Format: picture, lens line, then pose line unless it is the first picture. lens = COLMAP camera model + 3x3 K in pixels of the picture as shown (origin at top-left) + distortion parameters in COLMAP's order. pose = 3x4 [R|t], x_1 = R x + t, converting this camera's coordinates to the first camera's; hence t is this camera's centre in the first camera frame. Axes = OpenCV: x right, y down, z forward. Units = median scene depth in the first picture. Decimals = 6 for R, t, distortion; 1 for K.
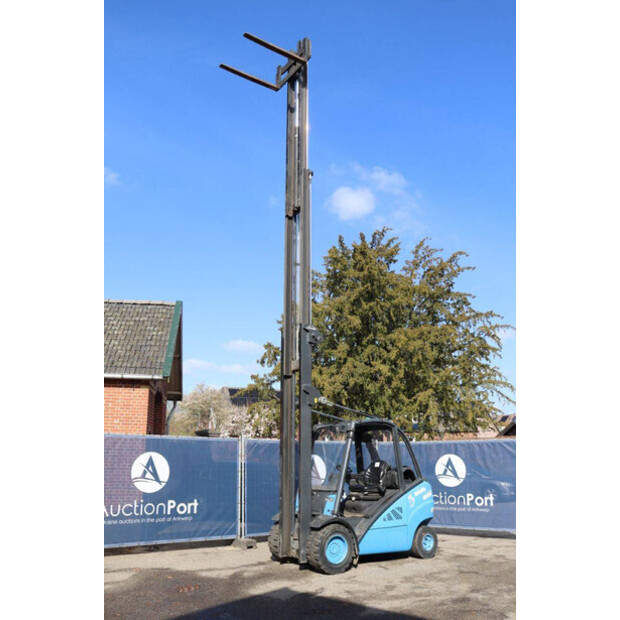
lens RADIAL K [[541.8, 0, 310.0], [0, 541.8, 310.0], [0, 0, 1]] dist [-0.159204, 0.161031]
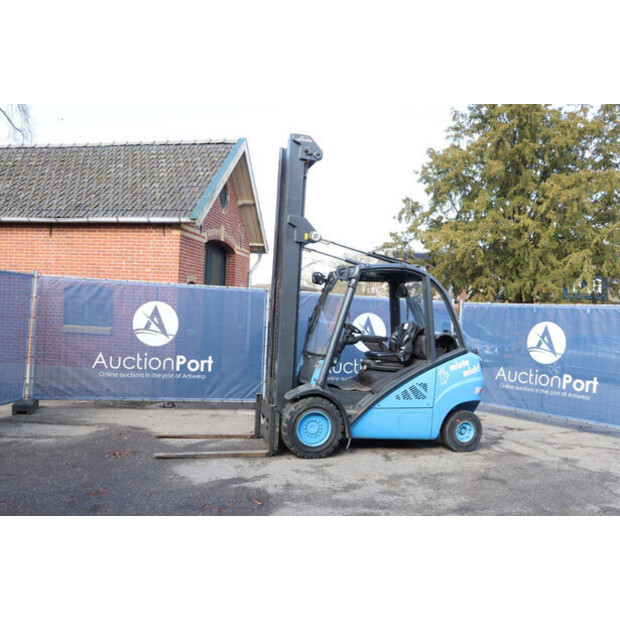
lens RADIAL K [[546.4, 0, 317.3], [0, 546.4, 312.0], [0, 0, 1]] dist [-0.156653, 0.164877]
pose [[0.948026, 0.041186, -0.315516, 0.241615], [0.037836, 0.969961, 0.240299, 0.079253], [0.315935, -0.239747, 0.917990, 0.255272]]
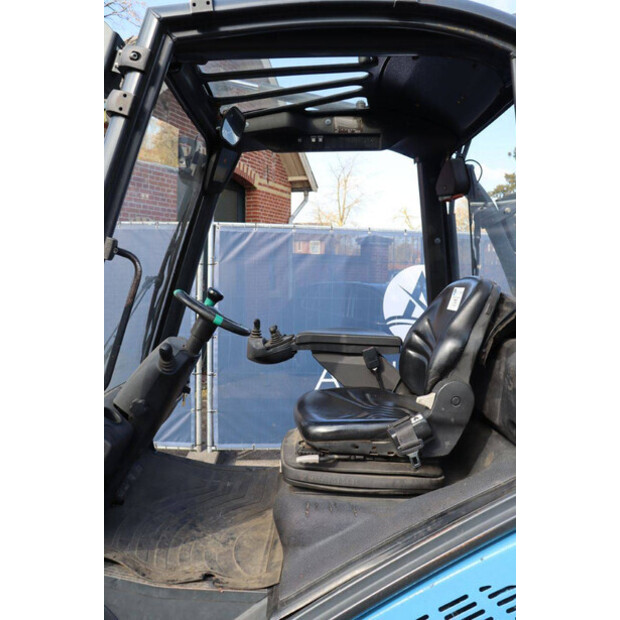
lens RADIAL K [[506.1, 0, 309.1], [0, 506.1, 313.6], [0, 0, 1]] dist [-0.166149, 0.143063]
pose [[0.831634, 0.055378, -0.552556, 0.175252], [0.128923, 0.948576, 0.289107, 0.230906], [0.540151, -0.311668, 0.781729, 0.812037]]
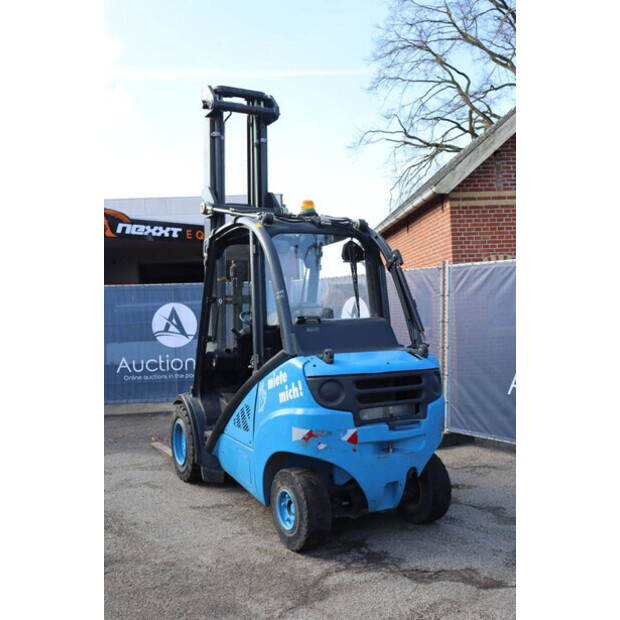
lens RADIAL K [[638.2, 0, 310.0], [0, 638.2, 310.0], [0, 0, 1]] dist [-0.120604, 0.269107]
pose [[-0.108917, 0.000479, -0.994051, 0.644754], [0.286461, 0.957593, -0.030925, 0.298450], [0.951881, -0.288125, -0.104435, 1.036419]]
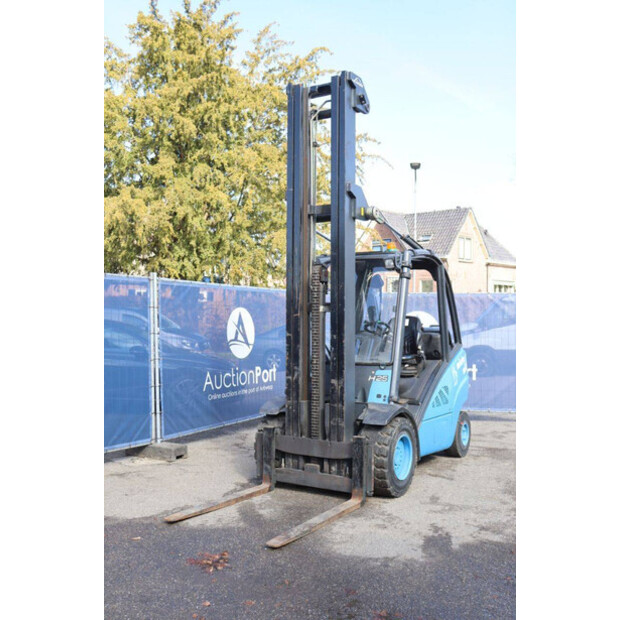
lens RADIAL K [[664.2, 0, 310.0], [0, 664.2, 310.0], [0, 0, 1]] dist [-0.115624, 0.327127]
pose [[0.918195, 0.011132, 0.395973, -0.286113], [-0.111079, 0.966736, 0.230396, 0.101414], [-0.380237, -0.255533, 0.888889, 0.329366]]
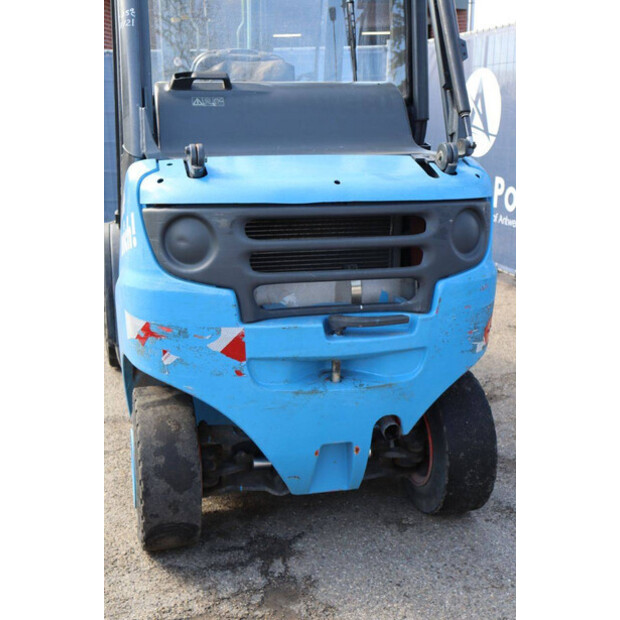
lens RADIAL K [[794.4, 0, 310.0], [0, 794.4, 310.0], [0, 0, 1]] dist [0.011915, 0.092897]
pose [[-0.359442, 0.224229, -0.905827, 0.427469], [0.250862, 0.958187, 0.137646, 0.337252], [0.898816, -0.177762, -0.400663, 1.112039]]
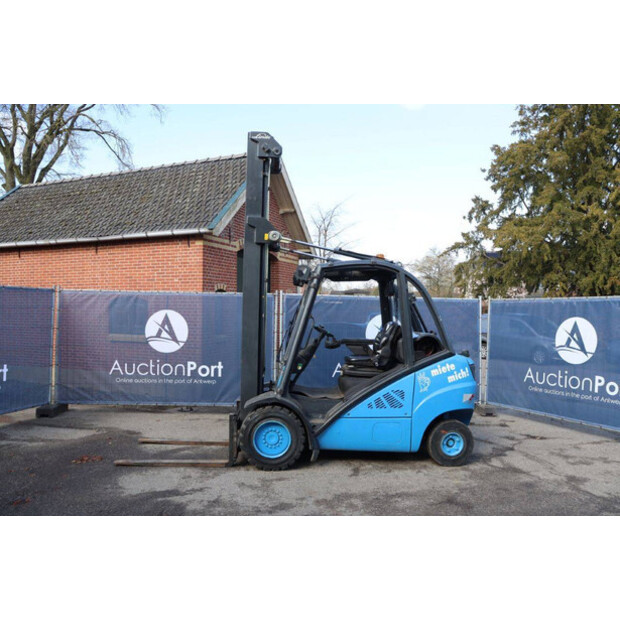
lens RADIAL K [[507.1, 0, 314.3], [0, 507.1, 312.1], [0, 0, 1]] dist [-0.171534, 0.144669]
pose [[0.862084, 0.007583, -0.506708, 0.365058], [0.119566, 0.968615, 0.217919, 0.113418], [0.492458, -0.248449, 0.834121, 0.402160]]
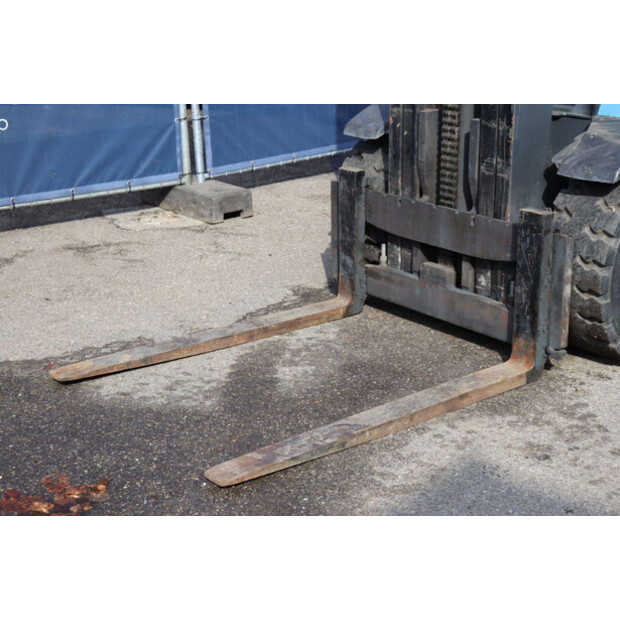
lens RADIAL K [[1150.5, 0, 310.0], [0, 1150.5, 310.0], [0, 0, 1]] dist [0.210178, 0.020235]
pose [[0.998001, -0.031208, 0.054953, -0.111263], [-0.004643, 0.830999, 0.556254, 0.148131], [-0.063025, -0.555397, 0.829193, 0.462993]]
